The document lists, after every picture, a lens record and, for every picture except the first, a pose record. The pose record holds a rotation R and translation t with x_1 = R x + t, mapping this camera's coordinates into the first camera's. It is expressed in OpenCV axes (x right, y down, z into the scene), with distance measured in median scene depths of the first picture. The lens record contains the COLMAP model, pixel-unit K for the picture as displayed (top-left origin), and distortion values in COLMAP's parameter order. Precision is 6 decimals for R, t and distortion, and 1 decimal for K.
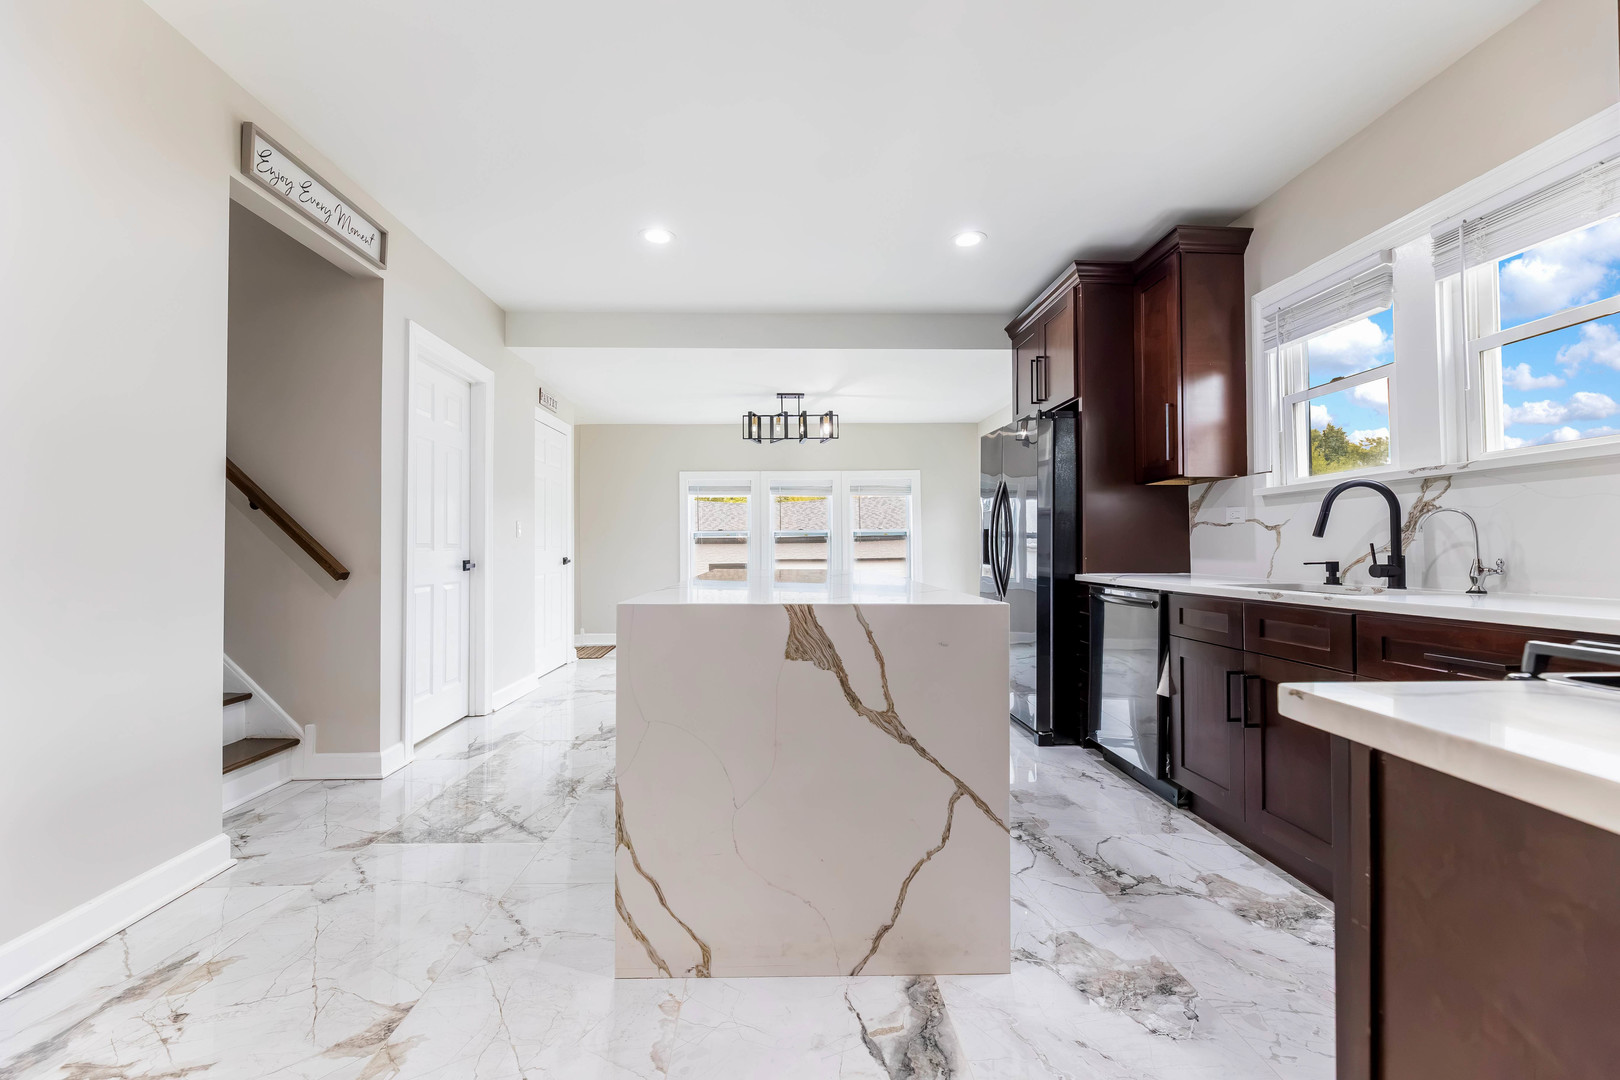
lens RADIAL K [[653.4, 0, 806.4], [0, 653.4, 540.3], [0, 0, 1]] dist [-0.000390, -0.000173]
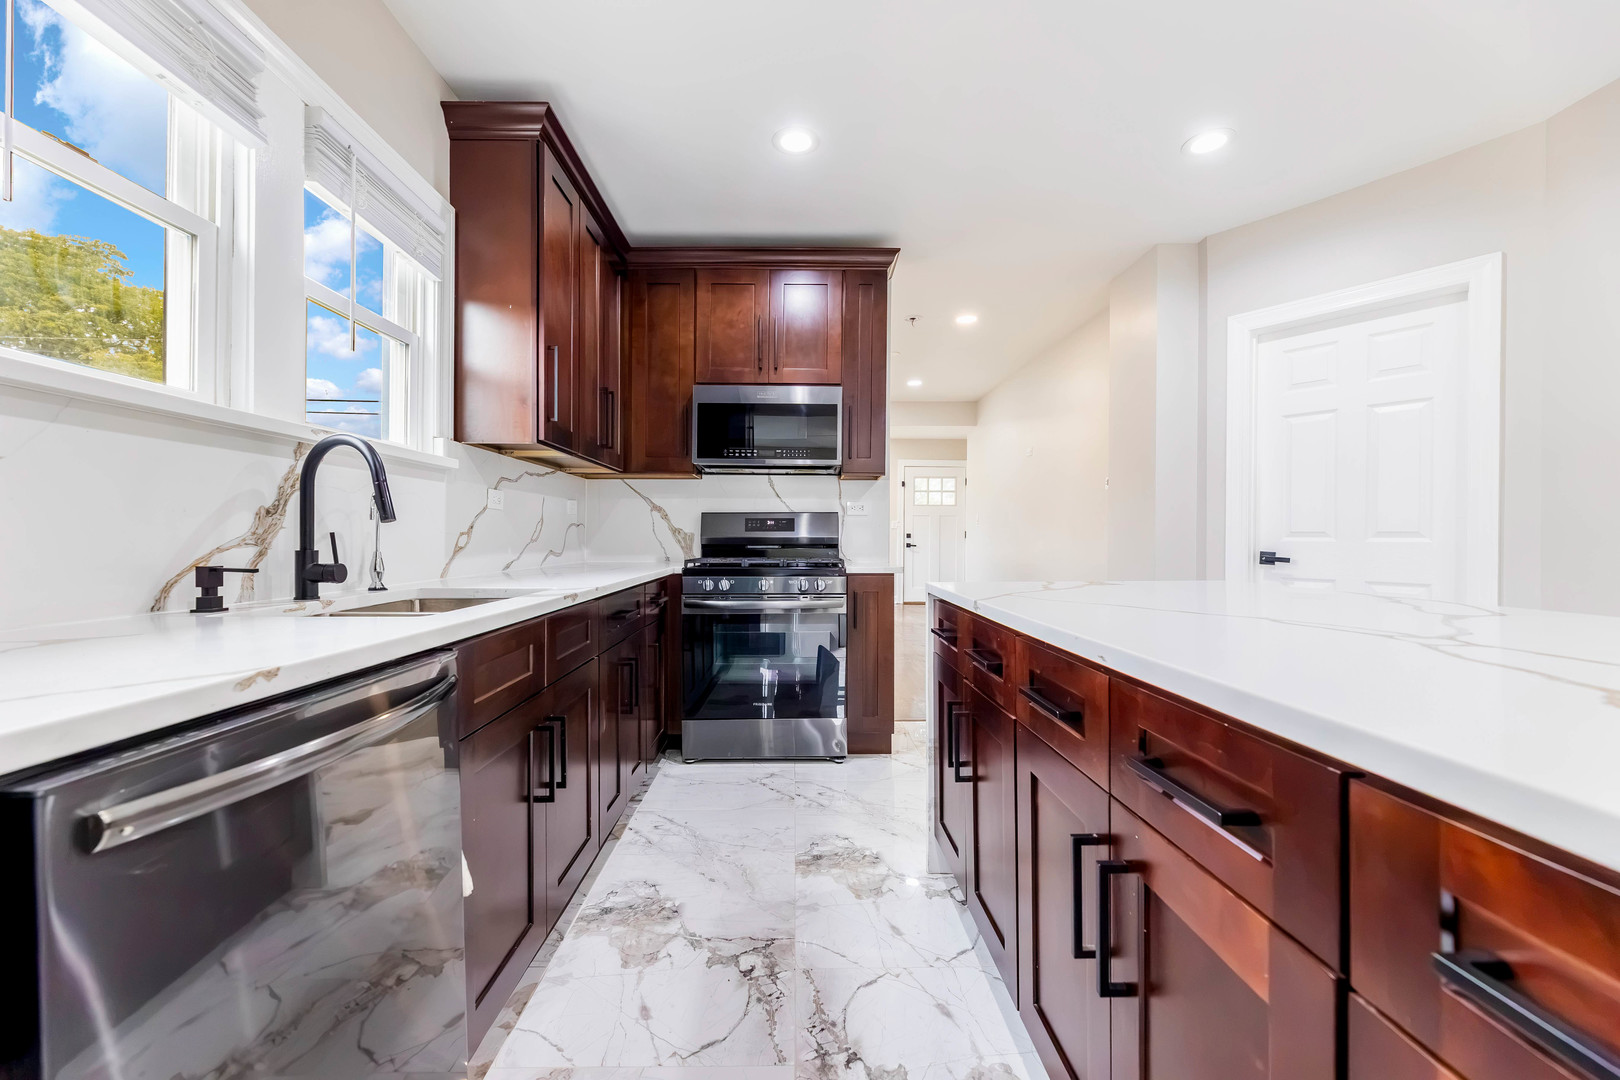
lens RADIAL K [[653.4, 0, 805.5], [0, 653.4, 537.8], [0, 0, 1]] dist [-0.000390, -0.000173]
pose [[-0.999665, 0.003908, 0.025596, 0.441217], [0.003455, 0.999837, -0.017714, 0.028099], [-0.025661, -0.017620, -0.999515, 1.973865]]
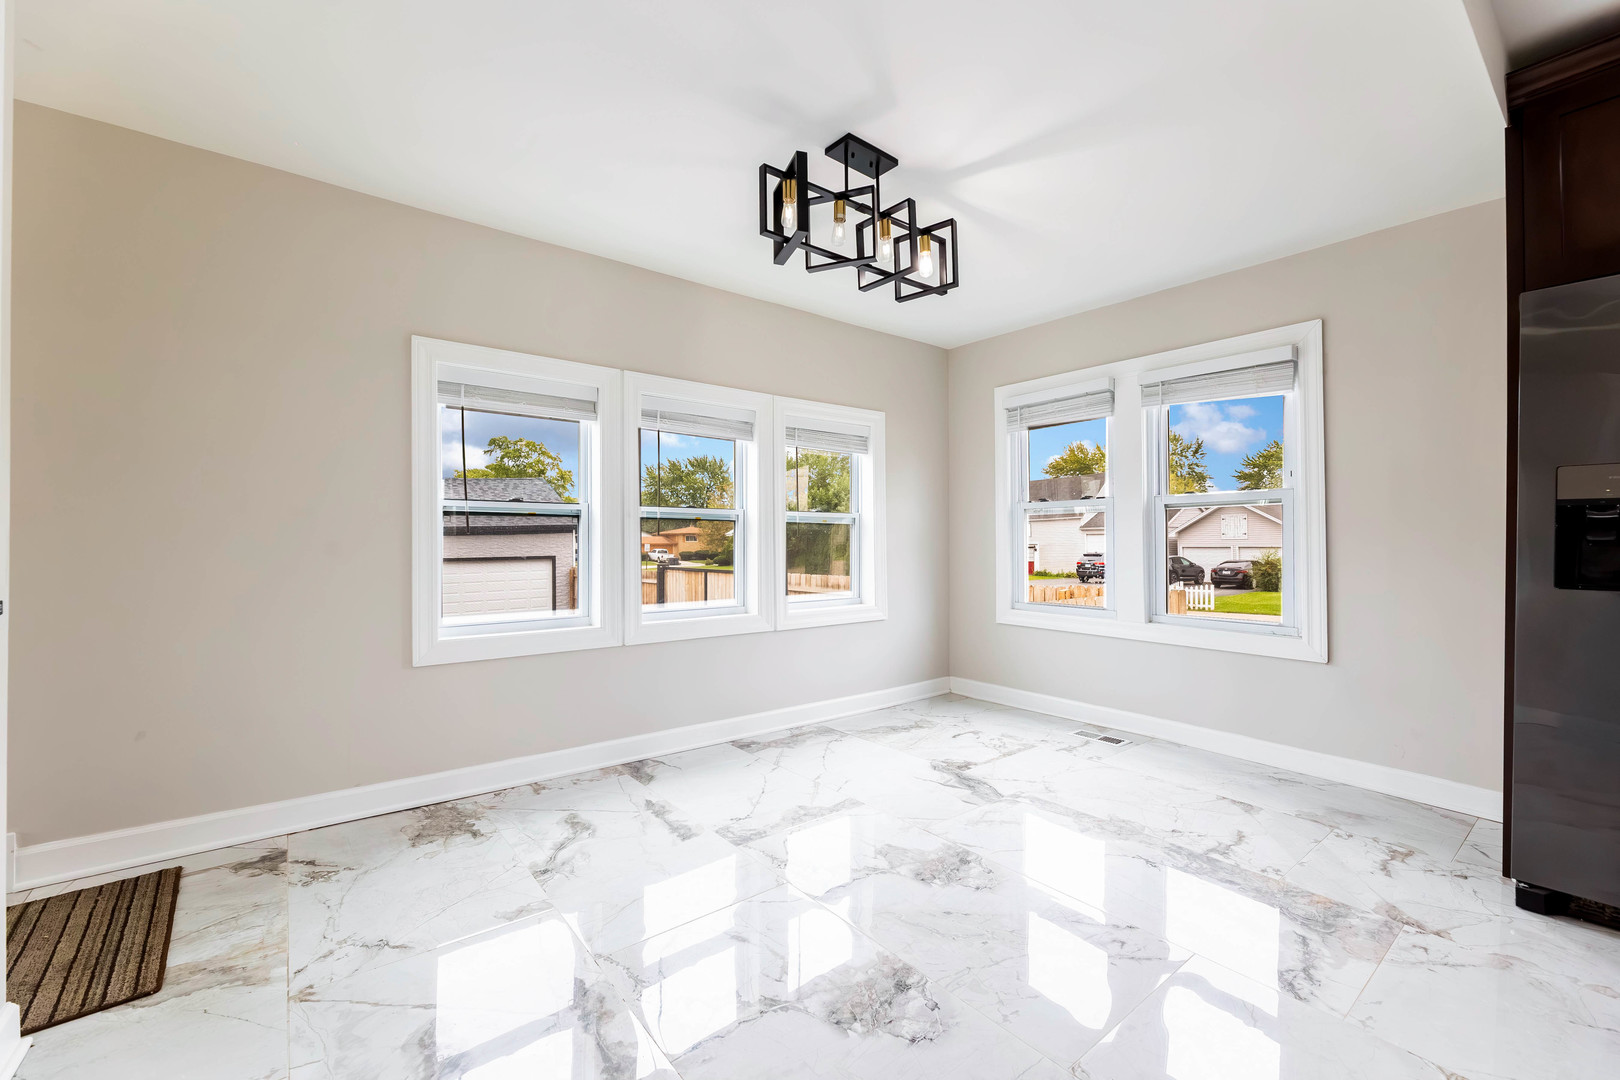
lens RADIAL K [[653.4, 0, 802.4], [0, 653.4, 542.3], [0, 0, 1]] dist [-0.000390, -0.000173]
pose [[0.814038, 0.004233, 0.580796, -0.123072], [-0.013527, 0.999840, 0.011672, 0.006175], [-0.580654, -0.017358, 0.813965, 0.242859]]
